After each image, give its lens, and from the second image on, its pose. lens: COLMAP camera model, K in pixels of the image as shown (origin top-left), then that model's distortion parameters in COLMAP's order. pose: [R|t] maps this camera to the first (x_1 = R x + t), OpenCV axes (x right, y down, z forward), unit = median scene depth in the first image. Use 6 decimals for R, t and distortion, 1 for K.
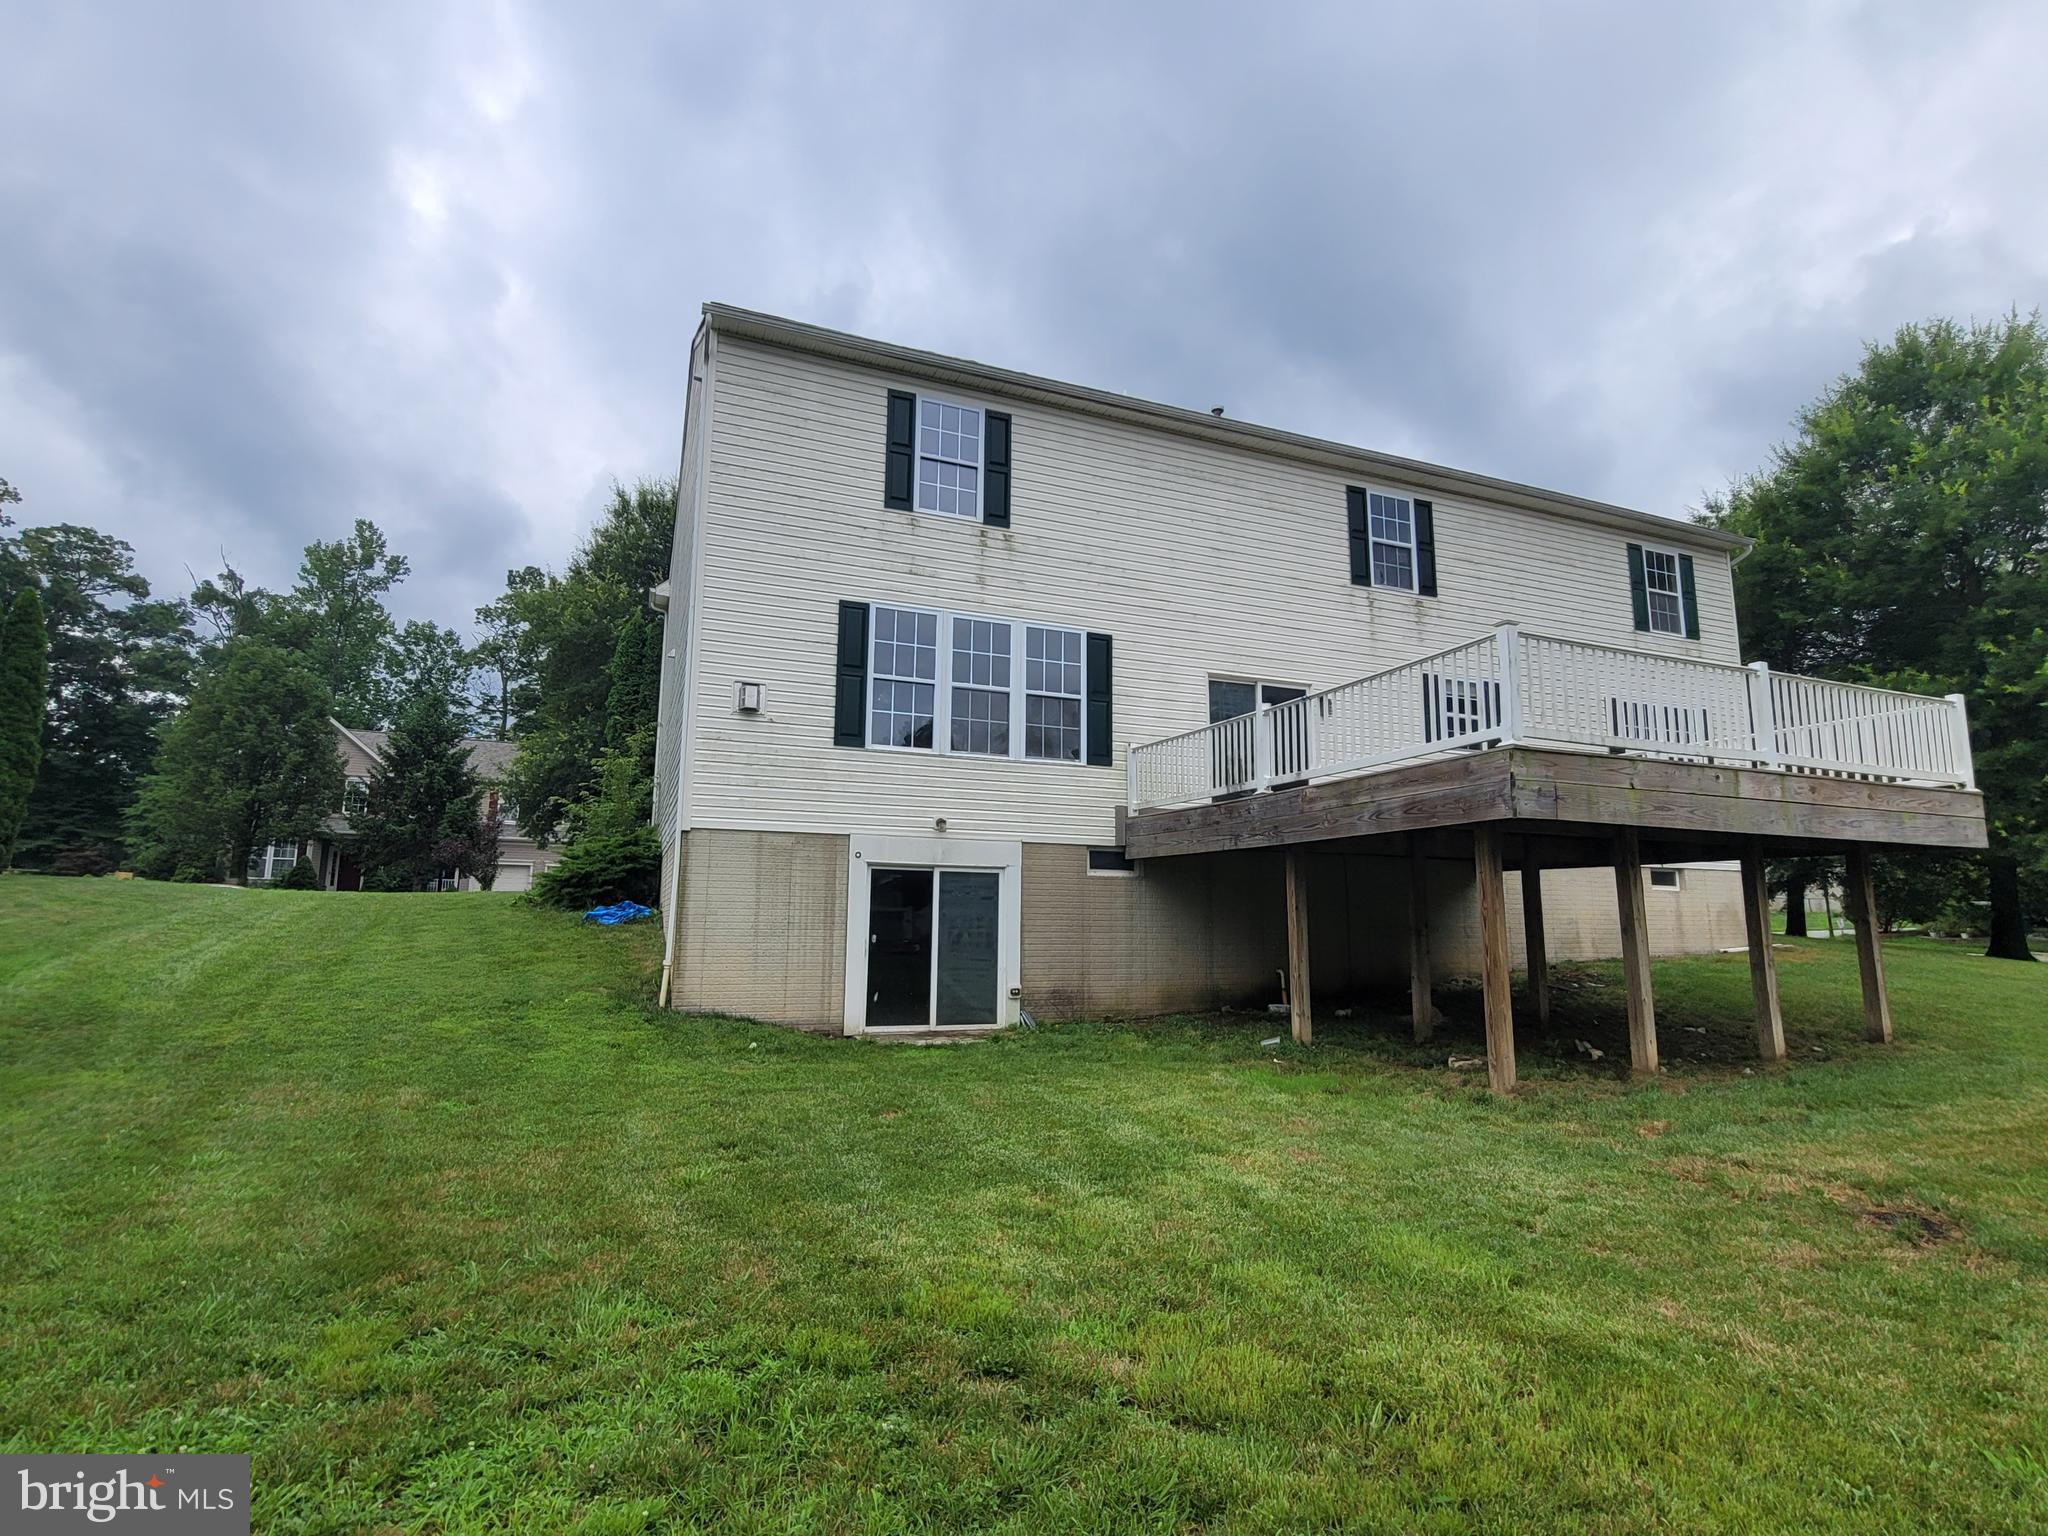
lens RADIAL K [[786.3, 0, 1021.5], [0, 786.3, 796.3], [0, 0, 1]] dist [0.006891, 0.000021]
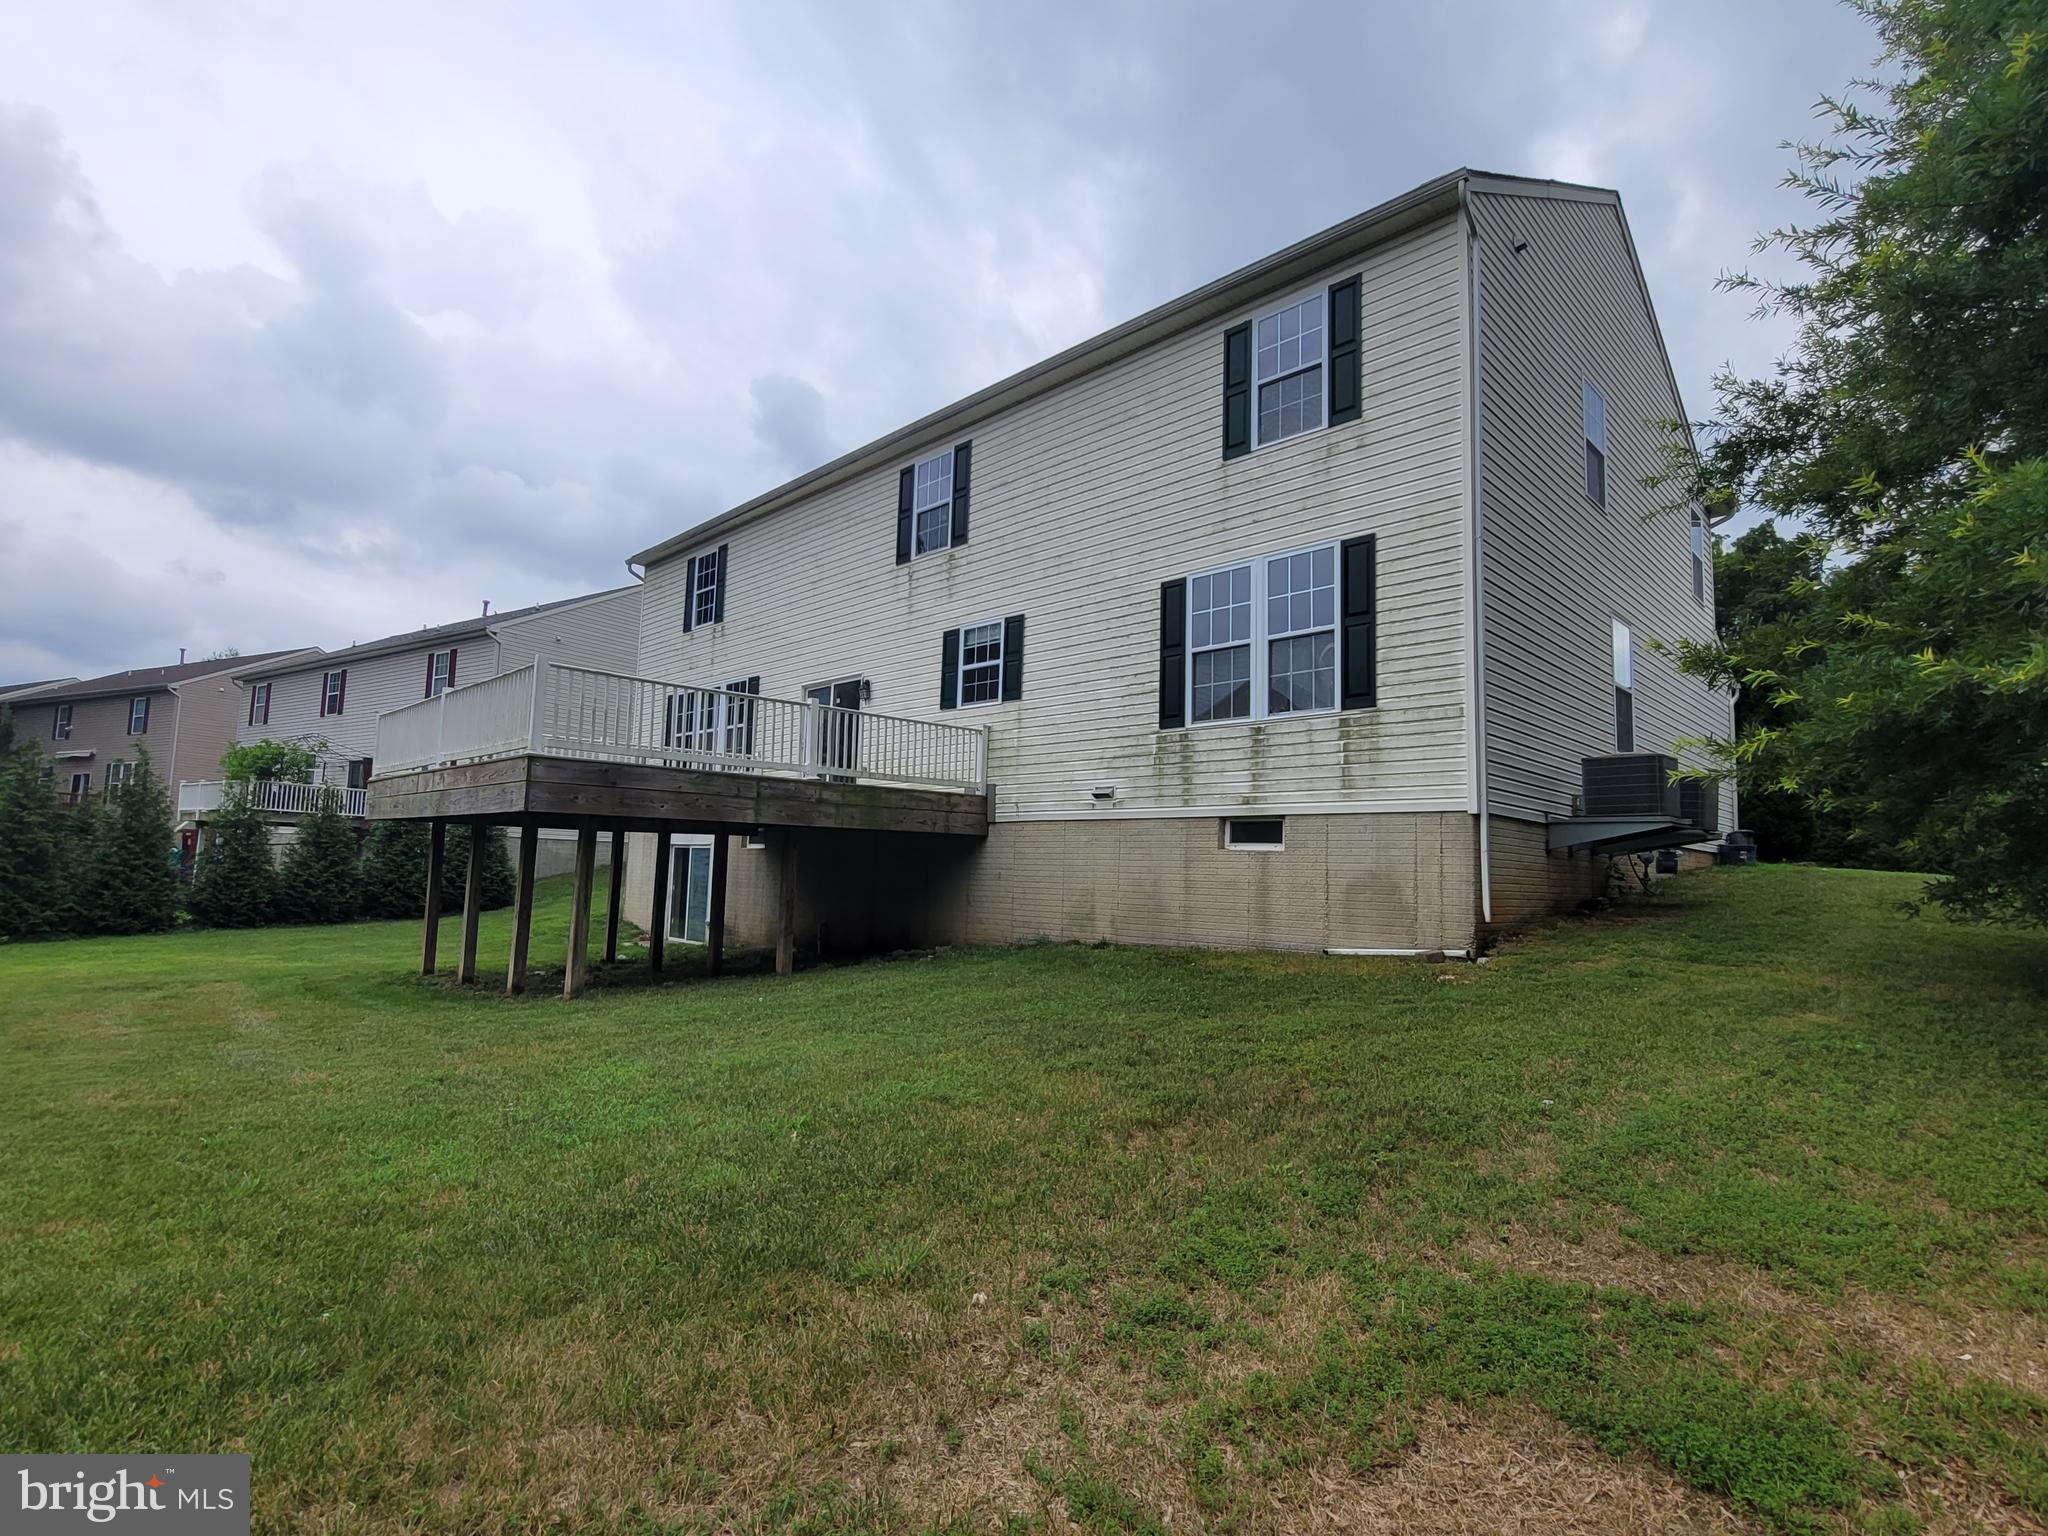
lens RADIAL K [[1000.2, 0, 1024.0], [0, 1000.2, 768.0], [0, 0, 1]] dist [0.003505, 0.000057]
pose [[0.456871, -0.097589, -0.884164, 0.816530], [0.092738, 0.993773, -0.061767, 0.047536], [0.884686, -0.053777, 0.463076, 0.256378]]
